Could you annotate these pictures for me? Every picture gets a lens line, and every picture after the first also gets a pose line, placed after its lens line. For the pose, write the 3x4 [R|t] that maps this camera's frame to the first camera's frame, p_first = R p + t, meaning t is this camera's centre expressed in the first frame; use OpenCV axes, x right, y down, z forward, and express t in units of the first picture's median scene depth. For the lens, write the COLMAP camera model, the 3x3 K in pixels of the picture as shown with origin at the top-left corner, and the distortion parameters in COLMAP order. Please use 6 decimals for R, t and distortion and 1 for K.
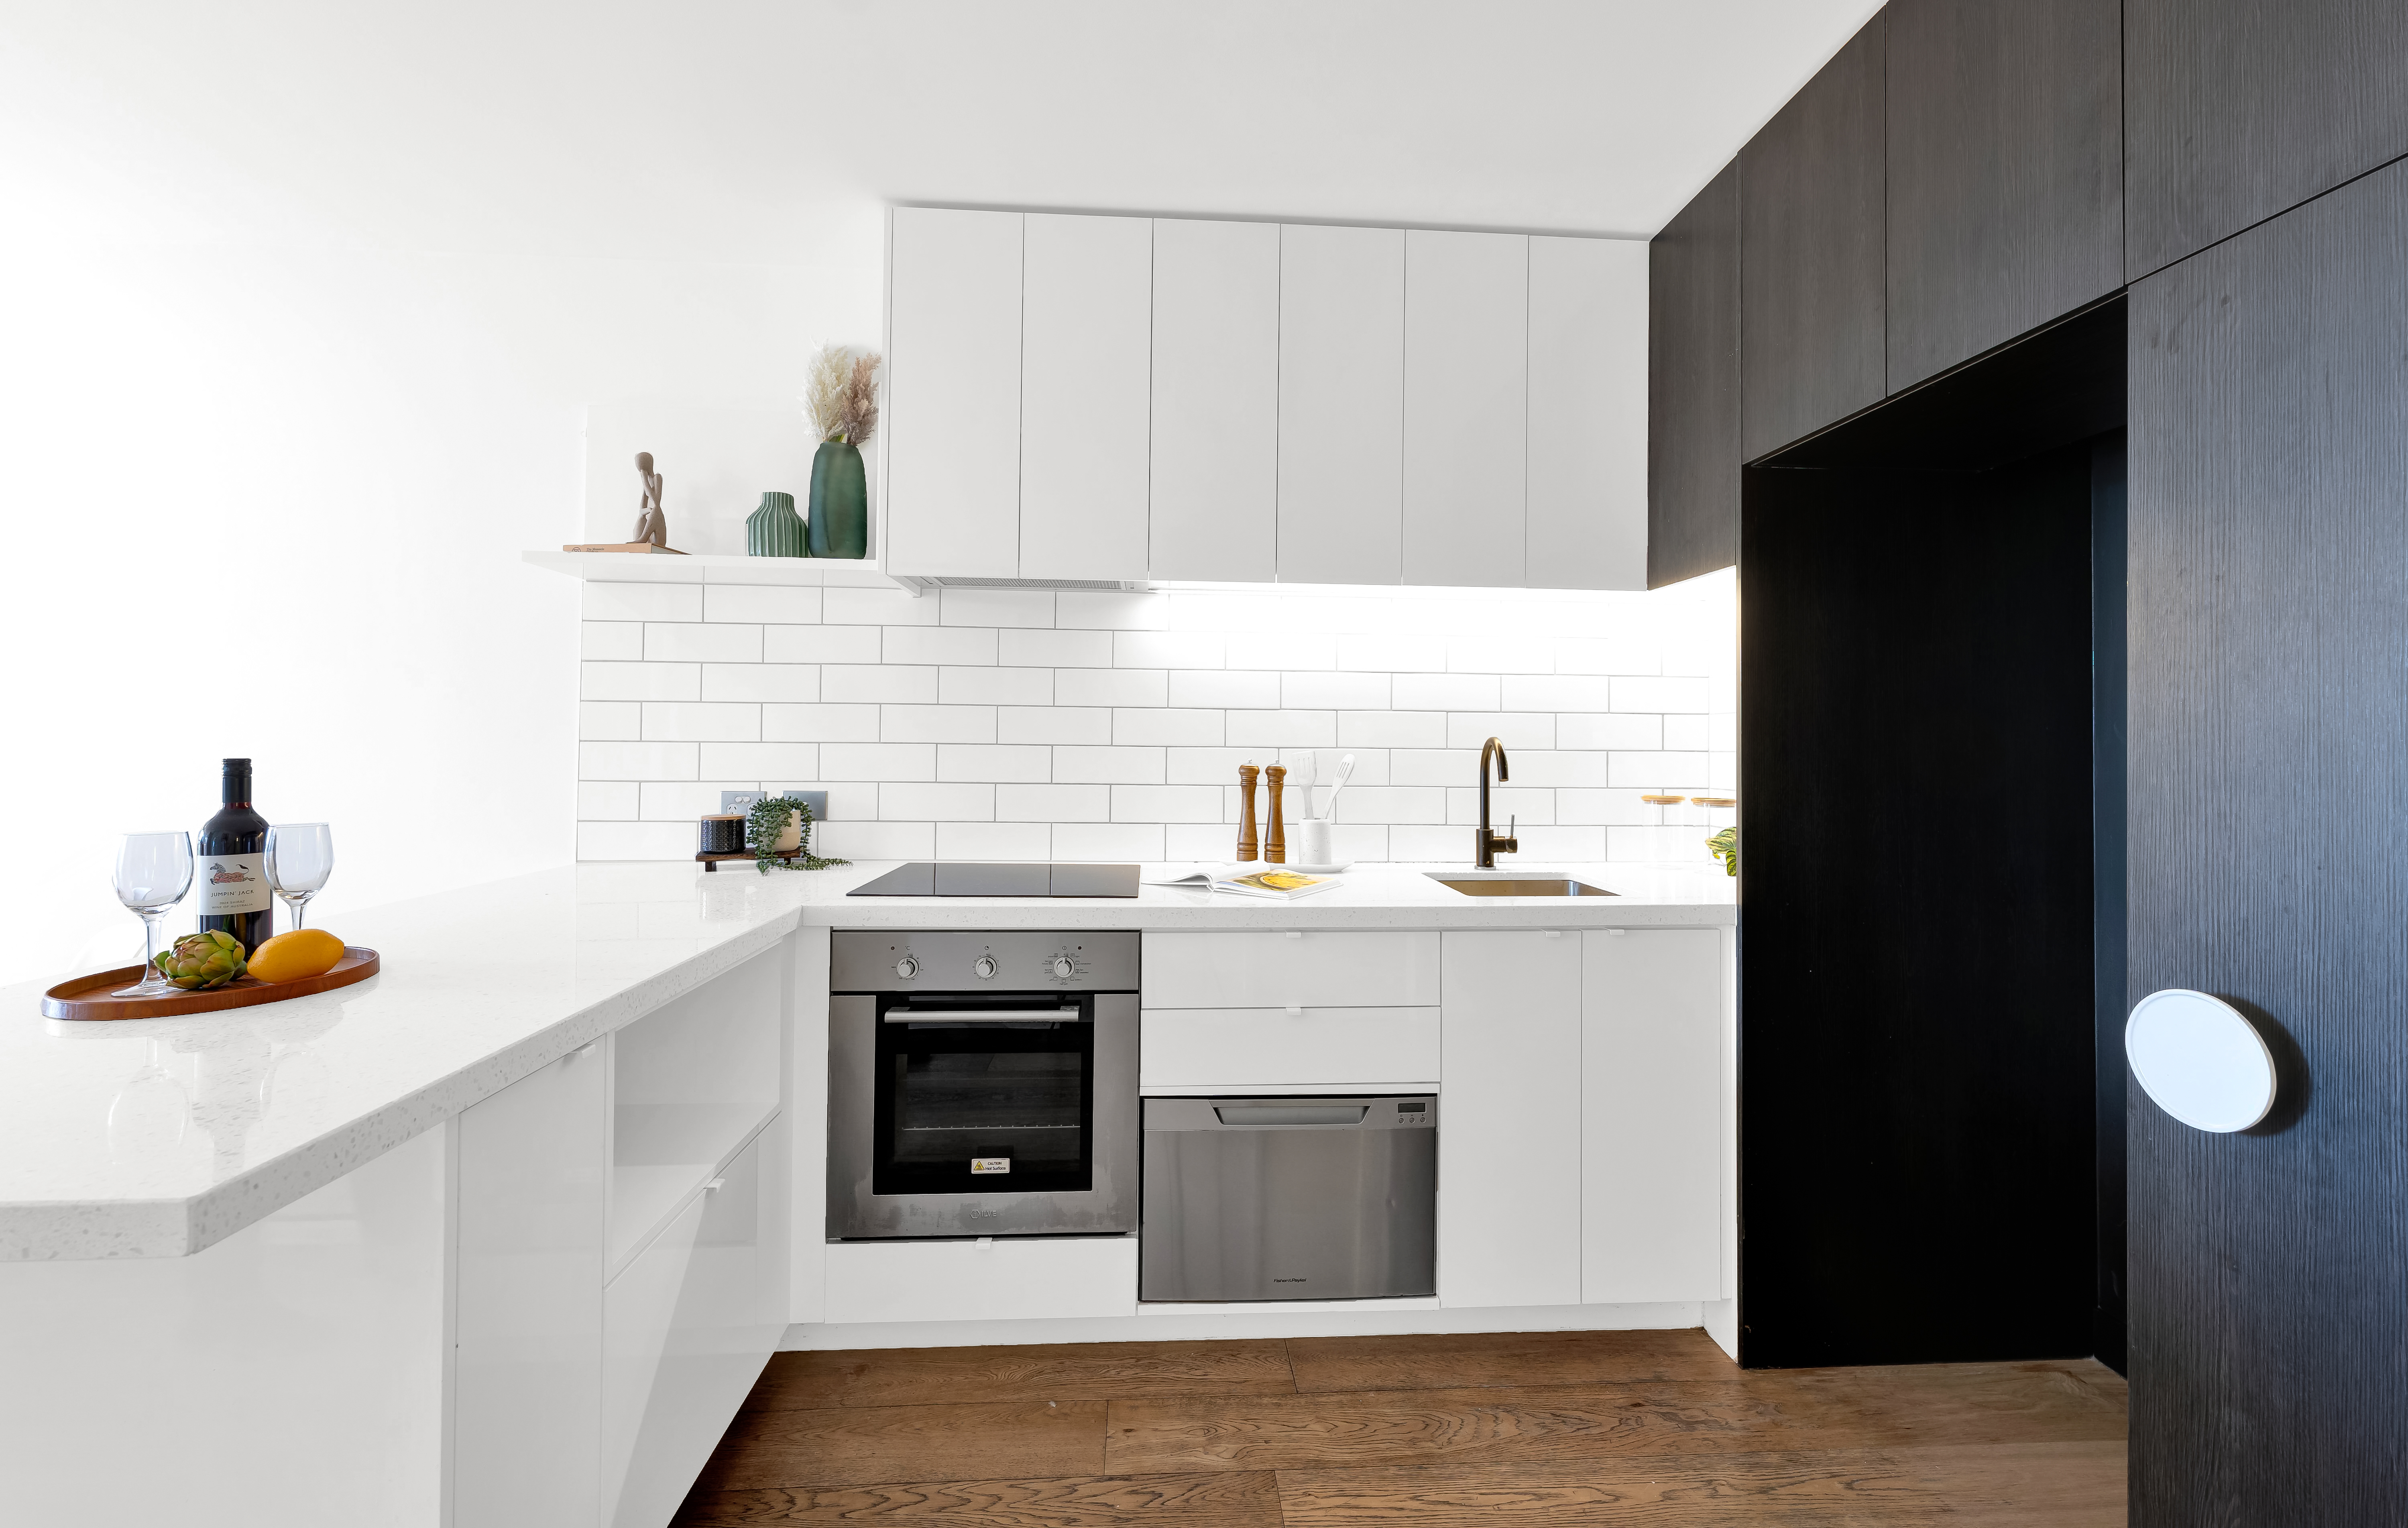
lens RADIAL K [[981.2, 0, 1202.9], [0, 981.2, 727.4], [0, 0, 1]] dist [0.004088, -0.000008]
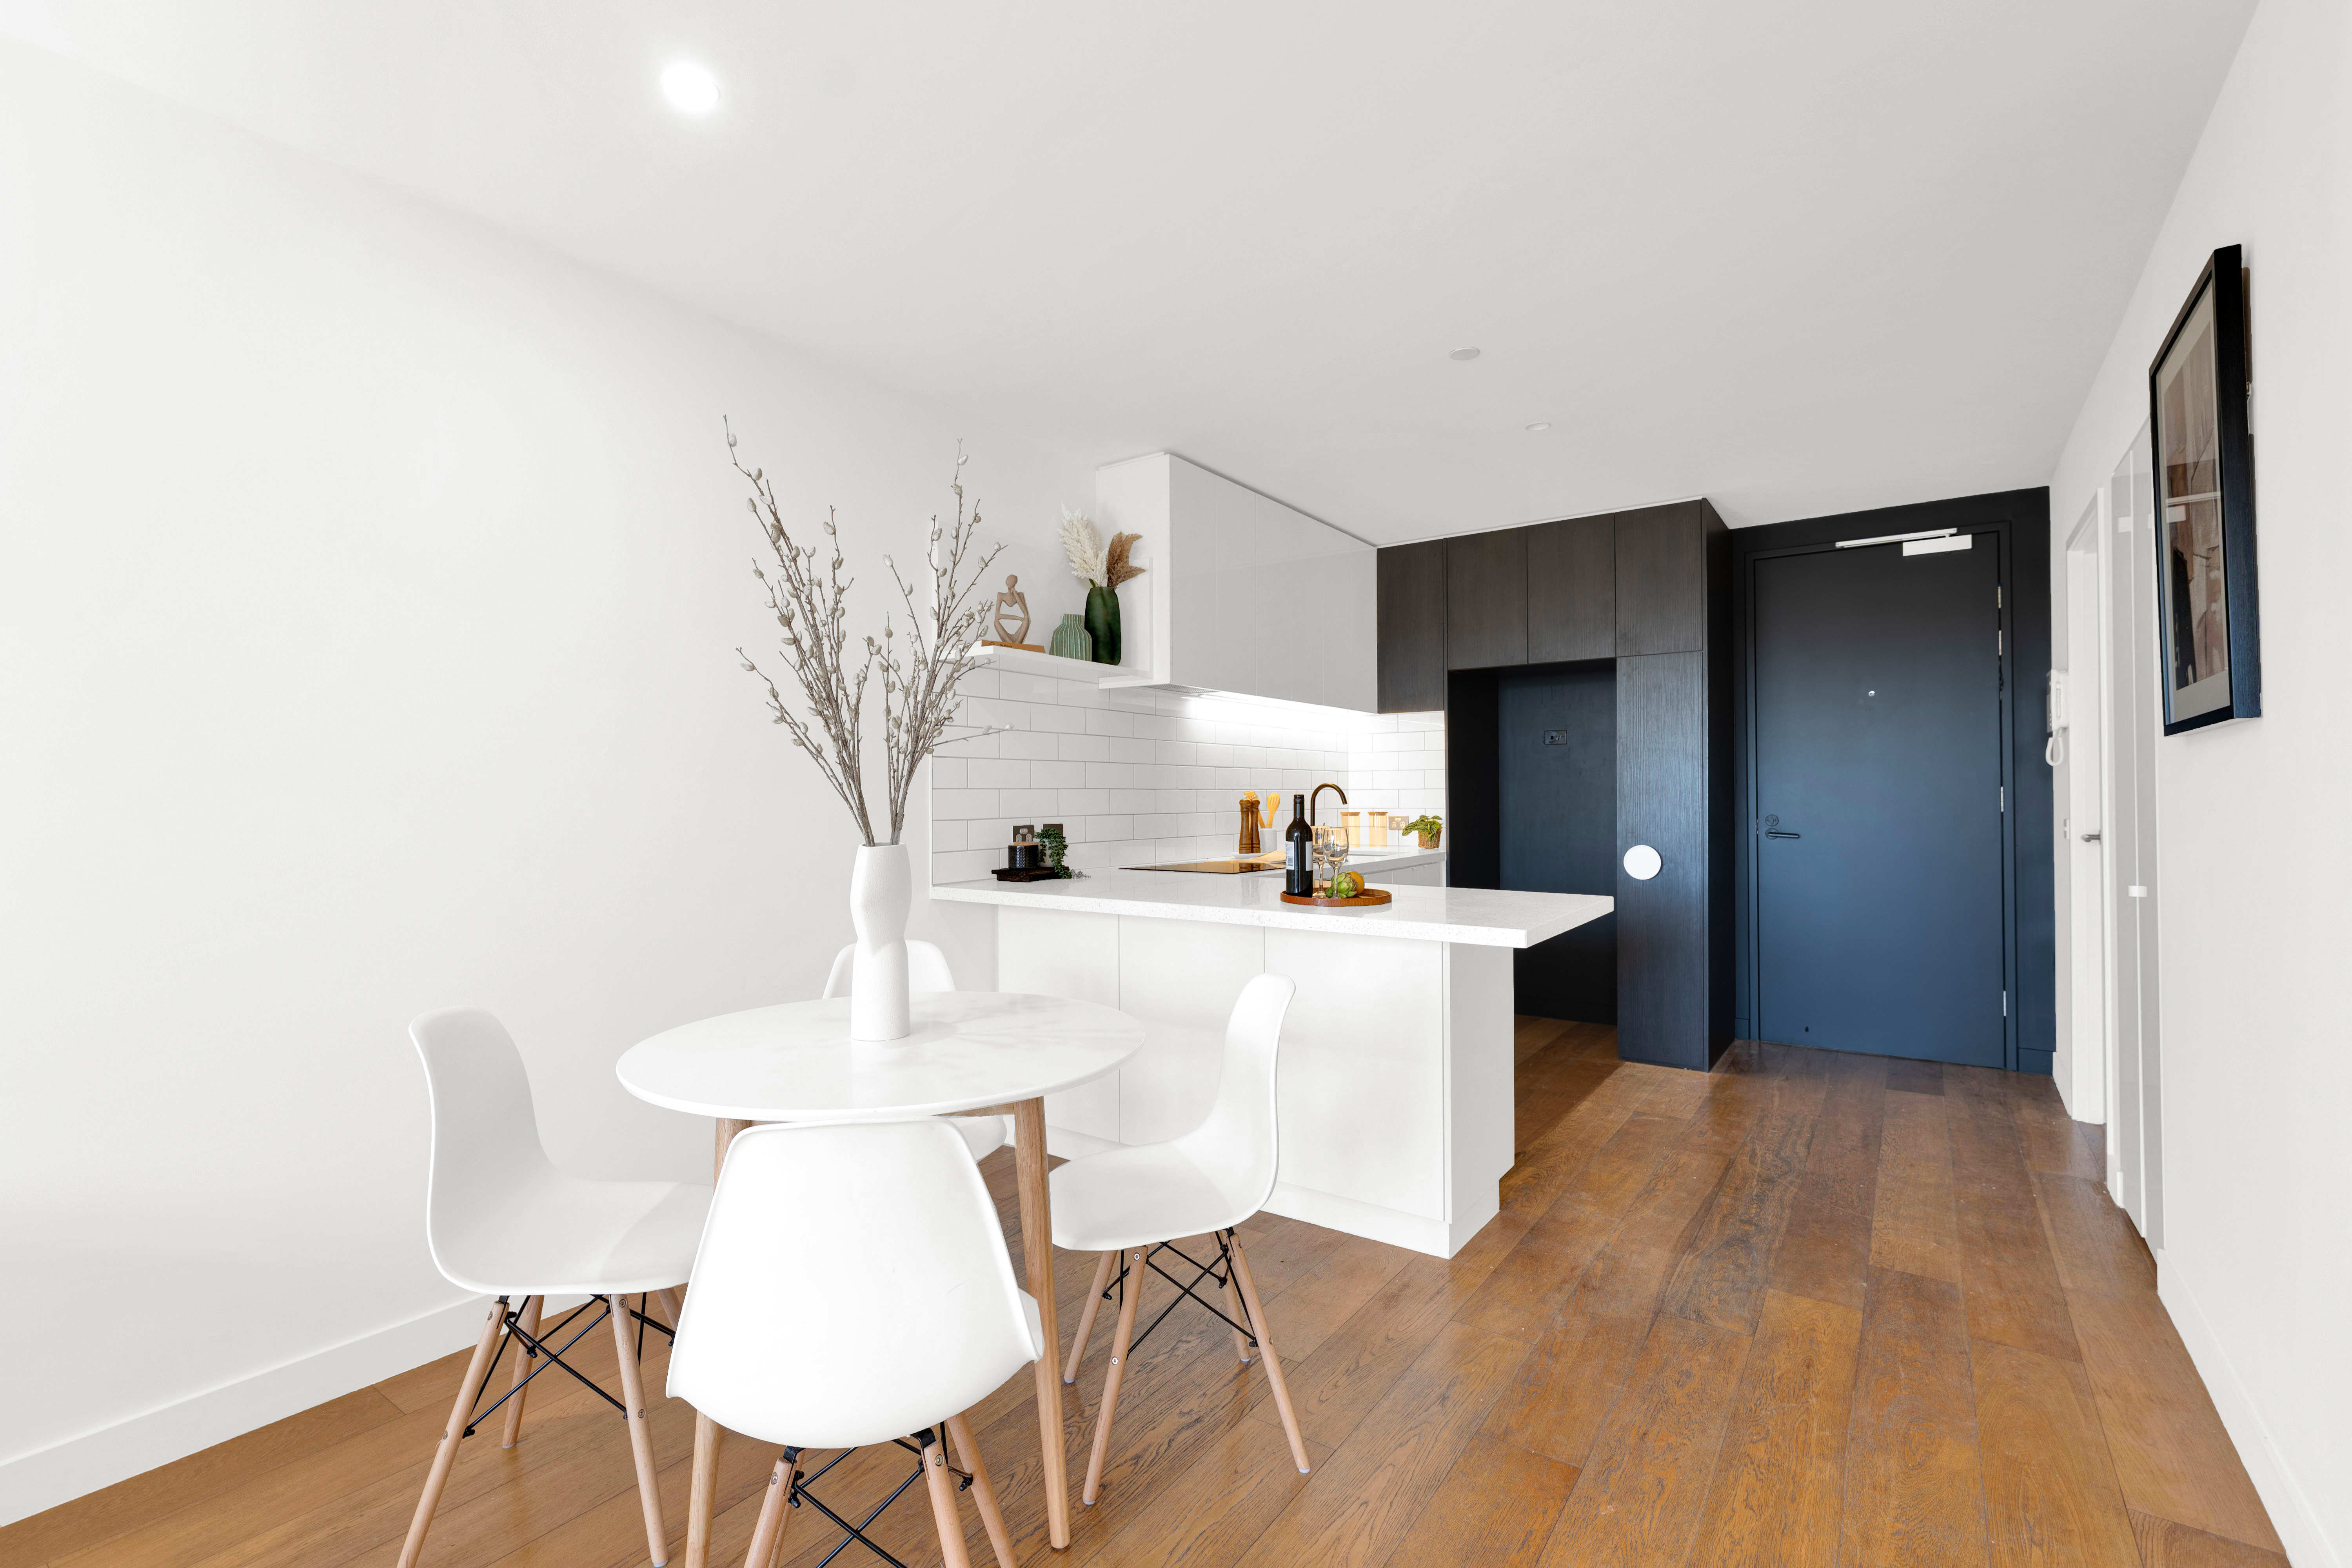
lens RADIAL K [[1051.5, 0, 1176.0], [0, 1051.5, 784.0], [0, 0, 1]] dist [0.000821, 0.000174]
pose [[0.624744, -0.004176, 0.780819, -1.540762], [-0.001561, 0.999977, 0.006598, -0.001640], [-0.780828, -0.005341, 0.624723, -0.080266]]
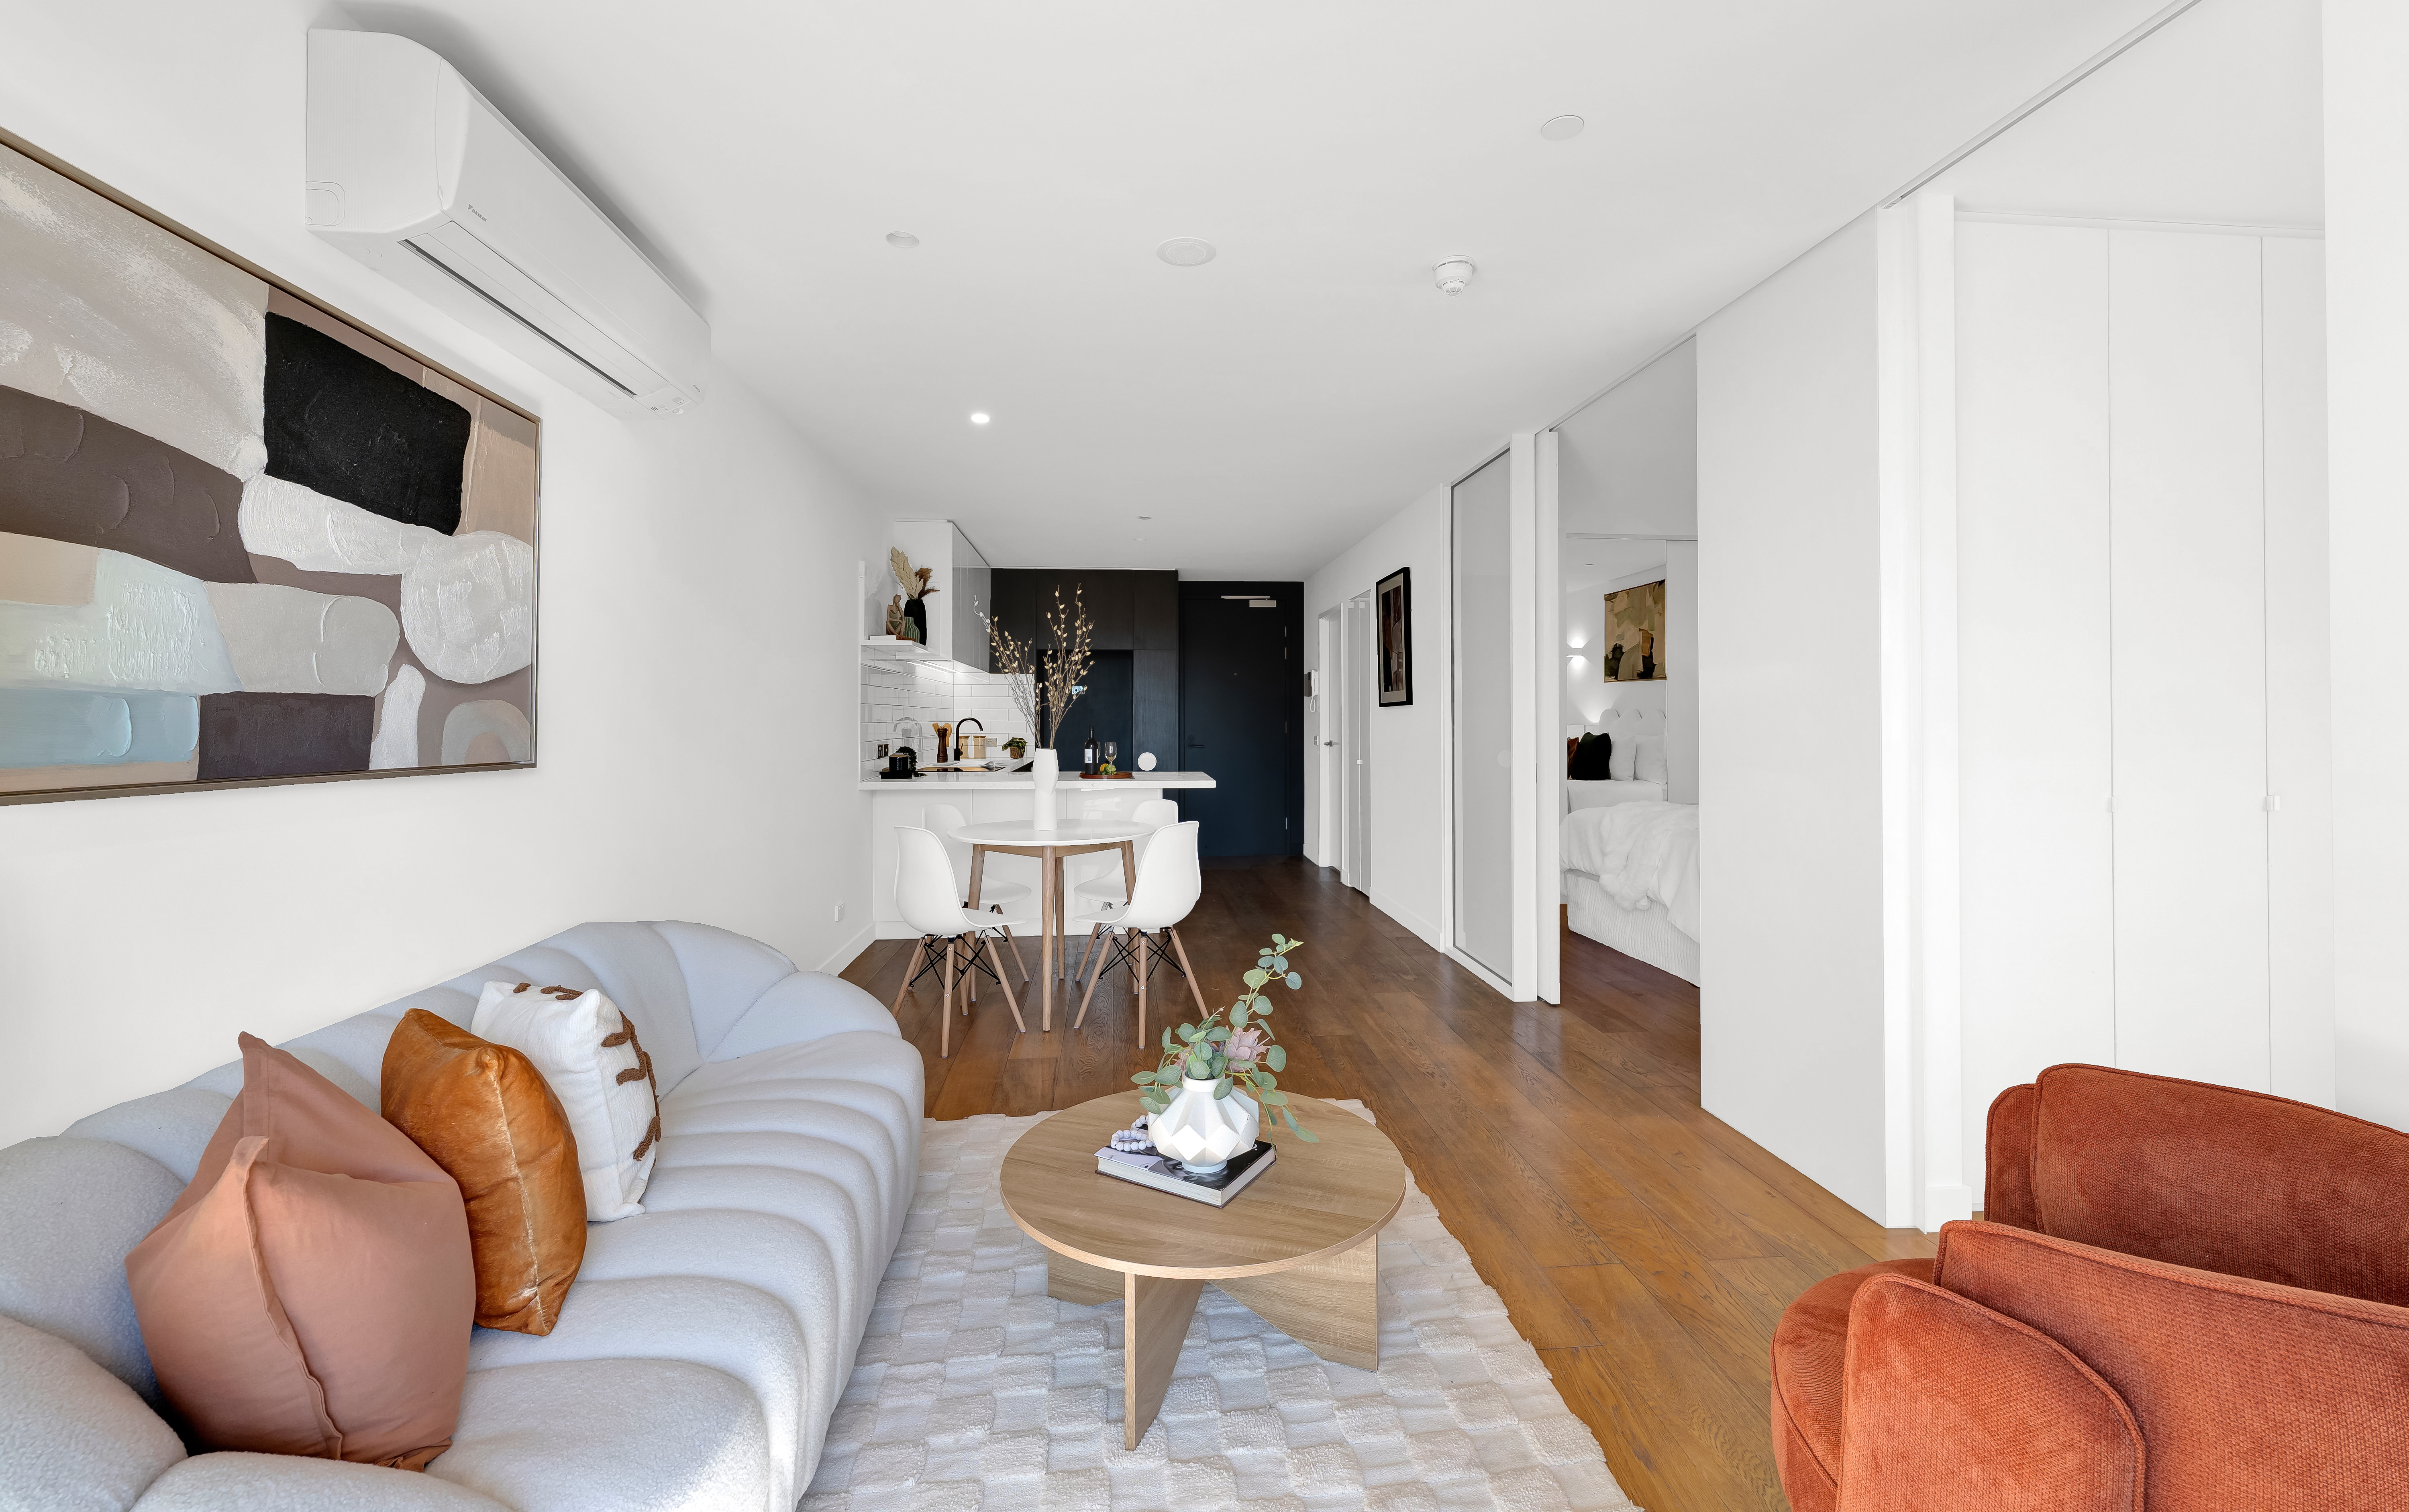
lens RADIAL K [[986.7, 0, 1227.8], [0, 986.7, 707.2], [0, 0, 1]] dist [-0.000340, -0.000010]
pose [[-0.057051, 0.001491, 0.998370, -2.836415], [-0.016082, 0.999868, -0.002412, -0.026262], [-0.998242, -0.016193, -0.057020, 0.364431]]
